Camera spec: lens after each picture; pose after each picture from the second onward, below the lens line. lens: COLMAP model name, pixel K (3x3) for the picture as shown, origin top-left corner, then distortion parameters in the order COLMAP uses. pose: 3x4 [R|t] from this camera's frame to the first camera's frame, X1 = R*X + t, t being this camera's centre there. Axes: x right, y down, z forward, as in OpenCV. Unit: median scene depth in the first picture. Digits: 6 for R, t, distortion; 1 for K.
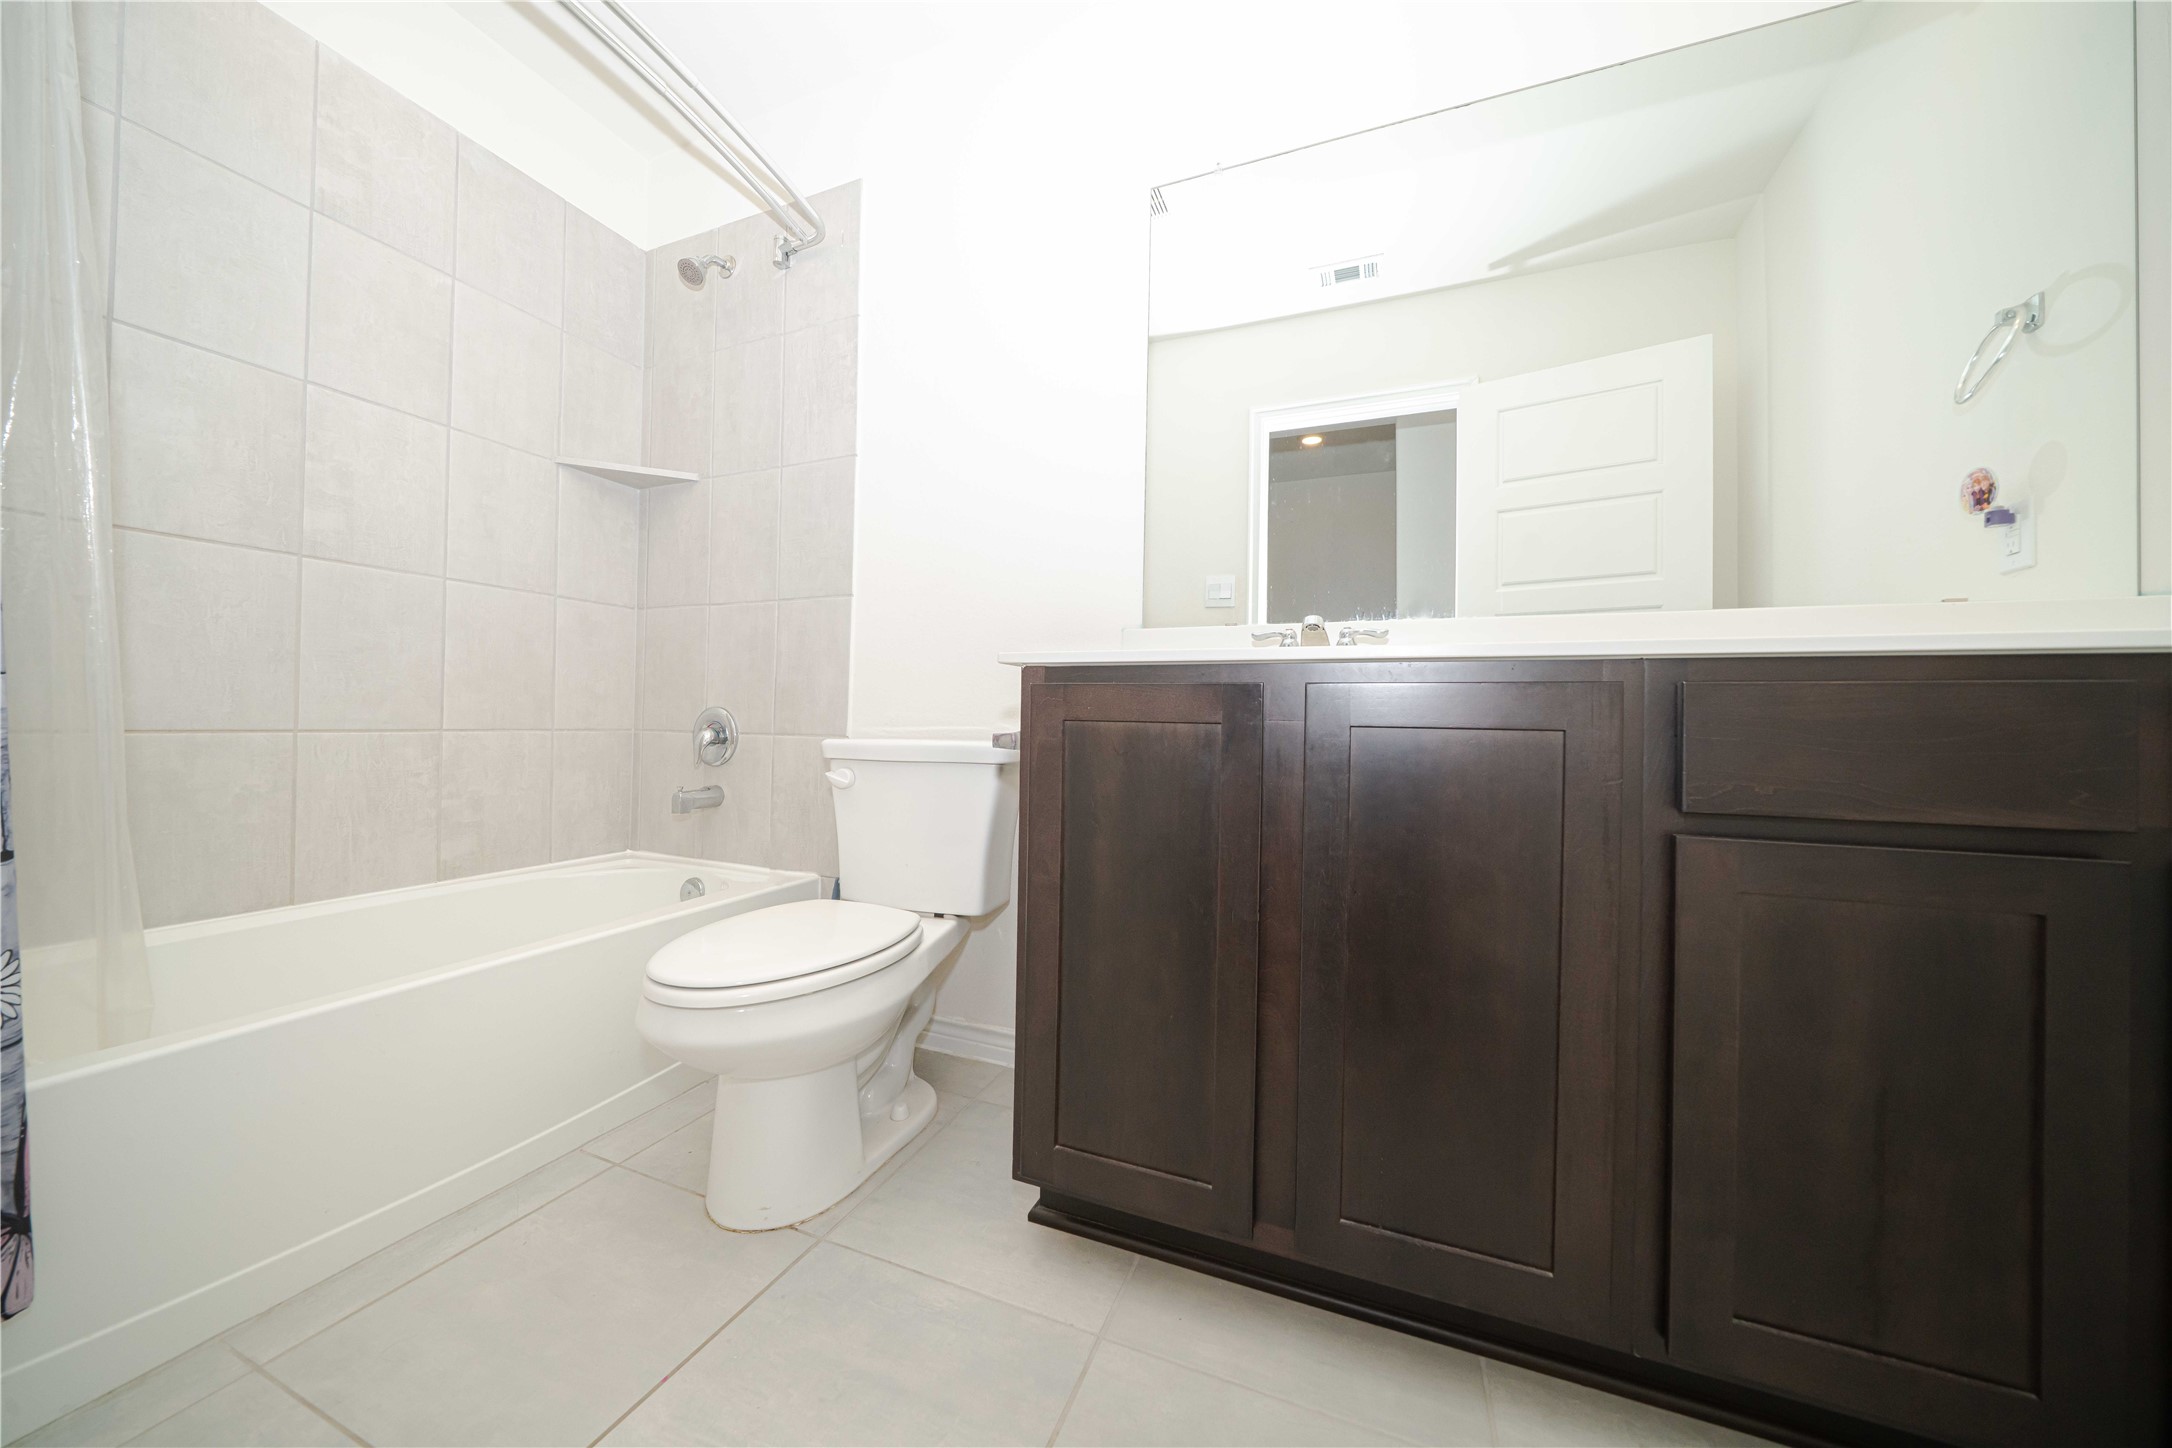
lens RADIAL K [[719.6, 0, 1085.3], [0, 719.6, 716.6], [0, 0, 1]] dist [-0.008588, 0.001167]
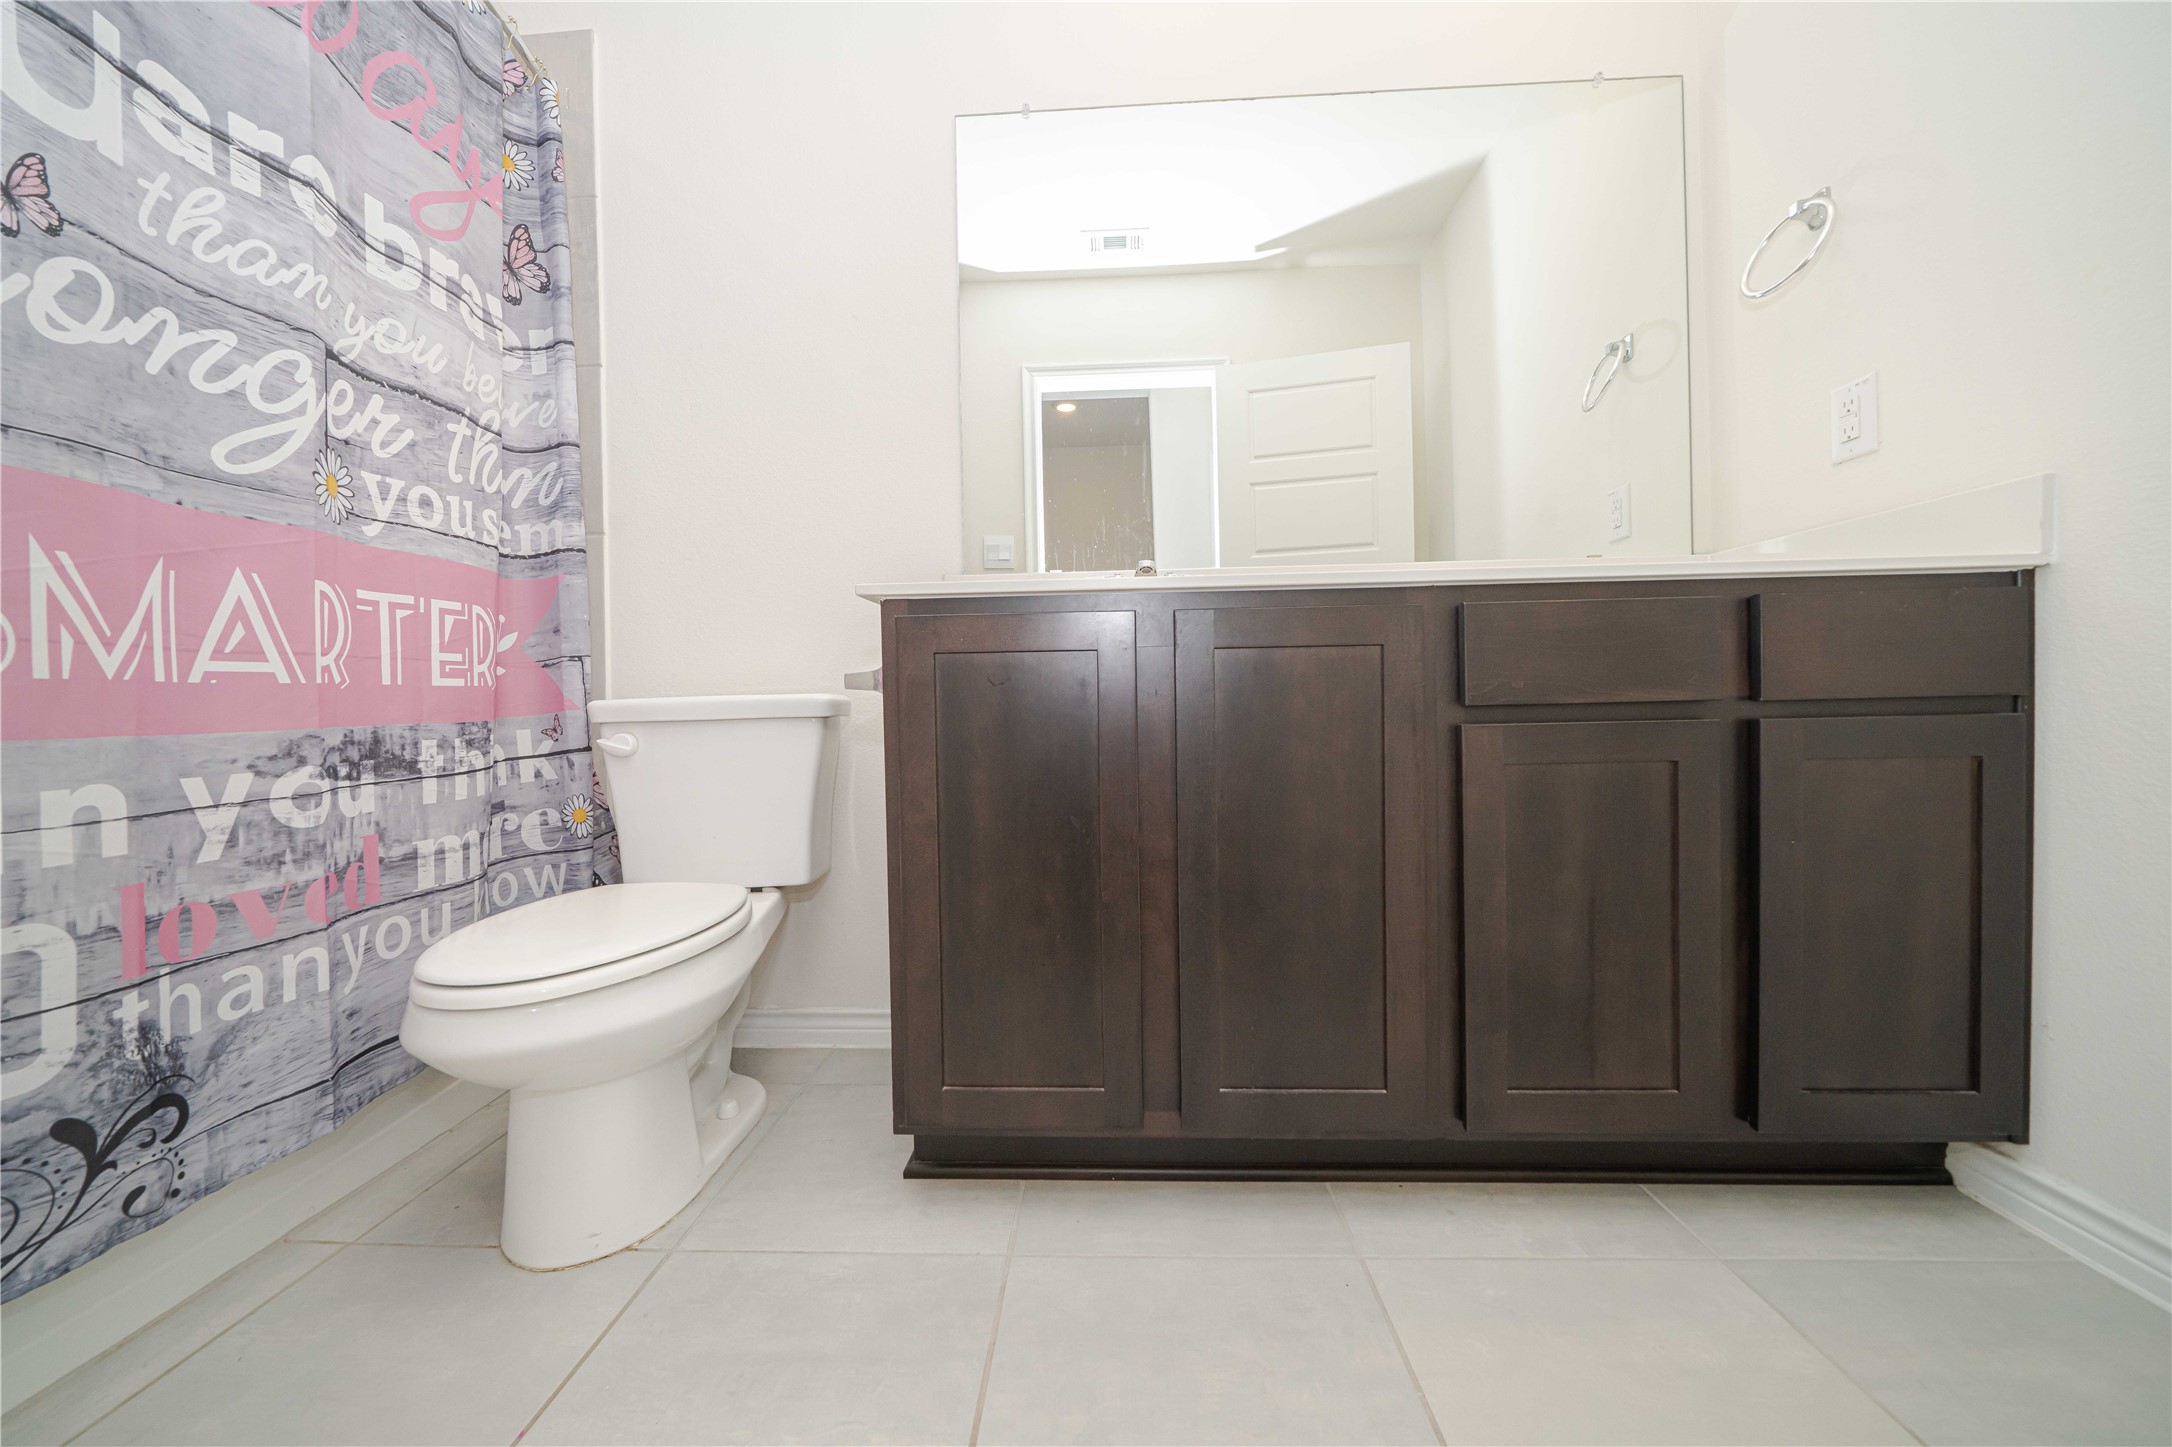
lens RADIAL K [[754.1, 0, 1079.8], [0, 754.1, 708.9], [0, 0, 1]] dist [-0.004922, 0.000232]
pose [[0.945070, -0.038801, 0.324558, -0.159692], [0.032356, 0.999158, 0.025232, 0.054147], [-0.325264, -0.013345, 0.945529, -0.025469]]
